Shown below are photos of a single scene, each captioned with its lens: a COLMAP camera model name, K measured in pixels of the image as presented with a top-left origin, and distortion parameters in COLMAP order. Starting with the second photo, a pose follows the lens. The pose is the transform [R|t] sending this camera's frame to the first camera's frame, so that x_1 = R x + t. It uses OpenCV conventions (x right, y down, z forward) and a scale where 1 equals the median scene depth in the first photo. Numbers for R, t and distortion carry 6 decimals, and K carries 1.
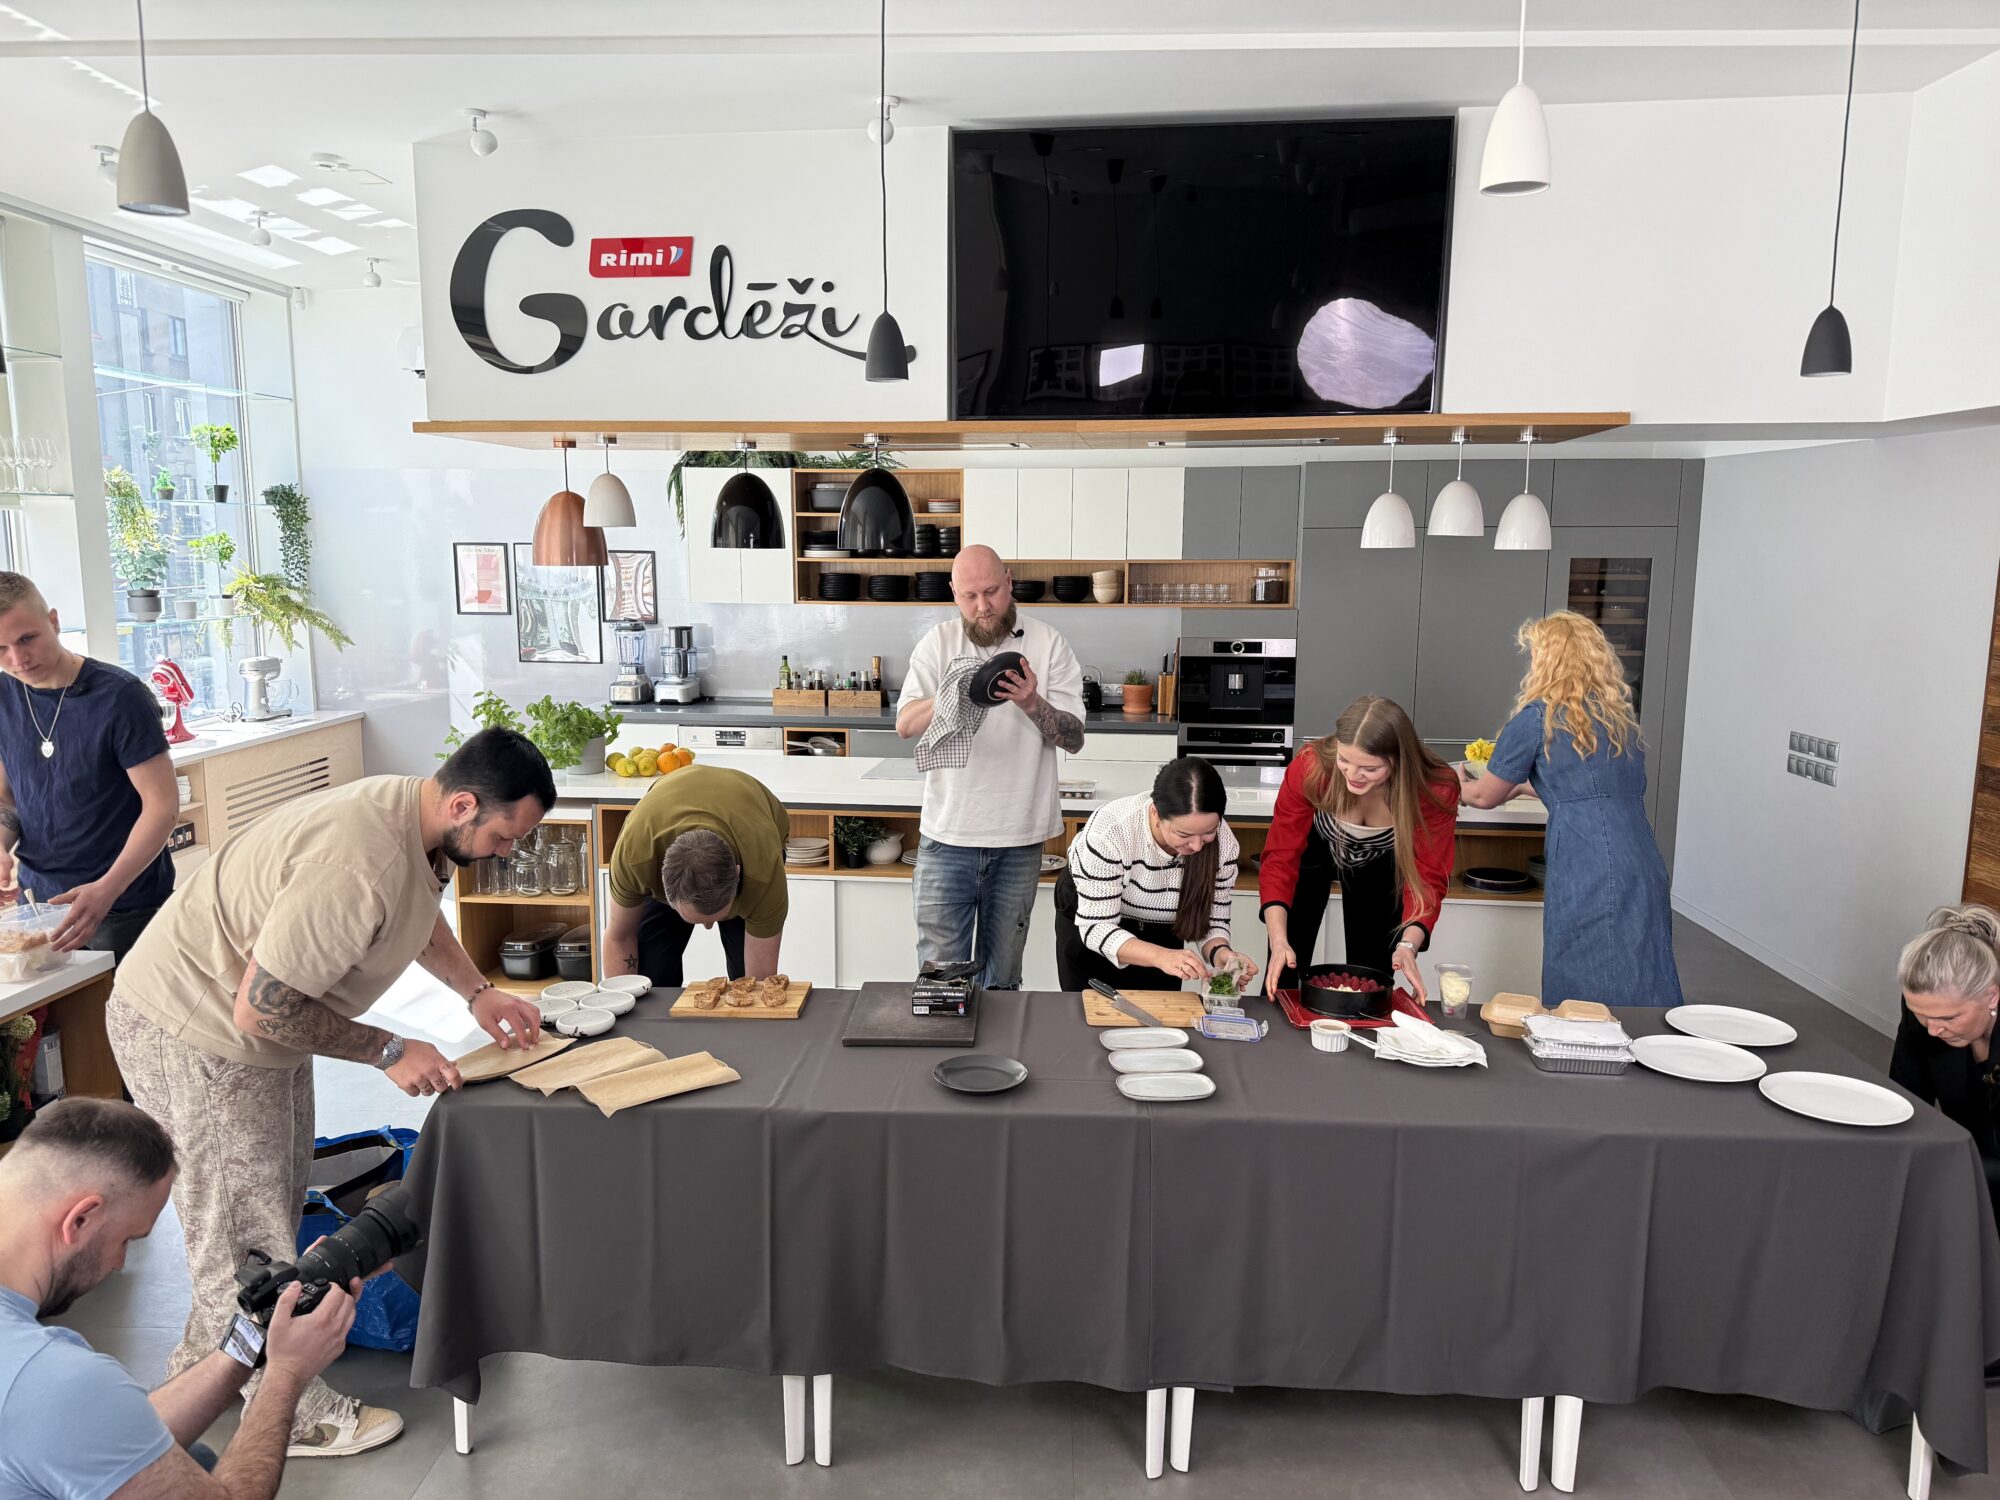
lens RADIAL K [[1398.2, 0, 999.3], [0, 1398.2, 761.0], [0, 0, 1]] dist [0.082222, -0.107715]
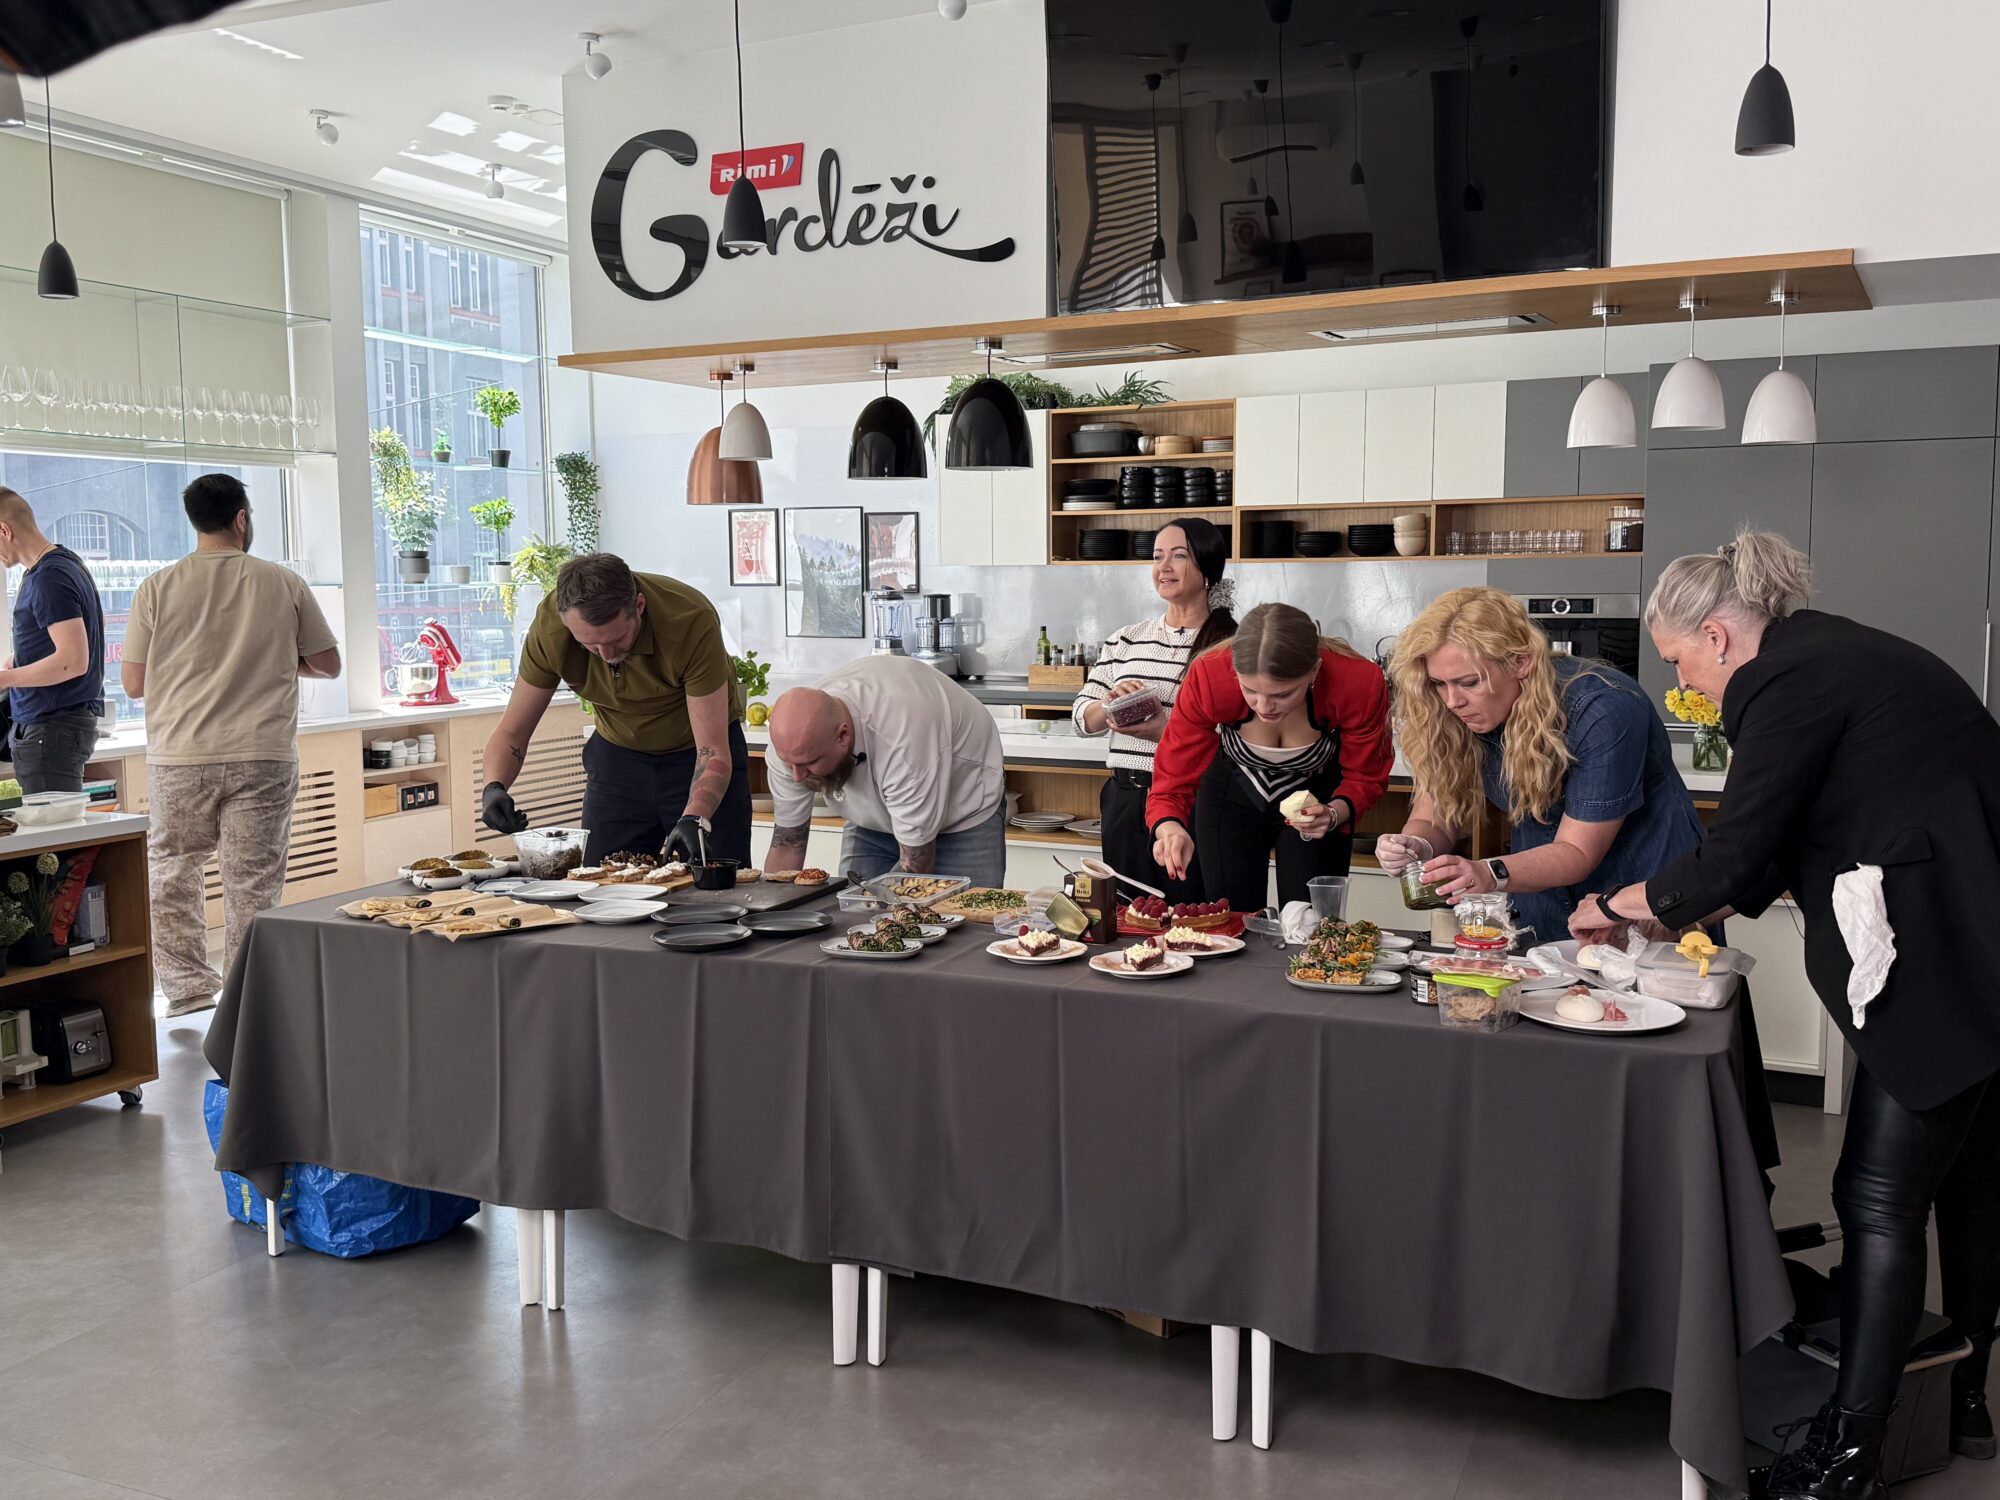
lens RADIAL K [[1788.5, 0, 987.5], [0, 1788.5, 748.3], [0, 0, 1]] dist [0.211087, -0.432972]
pose [[0.930560, 0.025862, -0.365224, 0.320833], [-0.045326, 0.997966, -0.044818, 0.074322], [0.363323, 0.058260, 0.929840, -0.057469]]
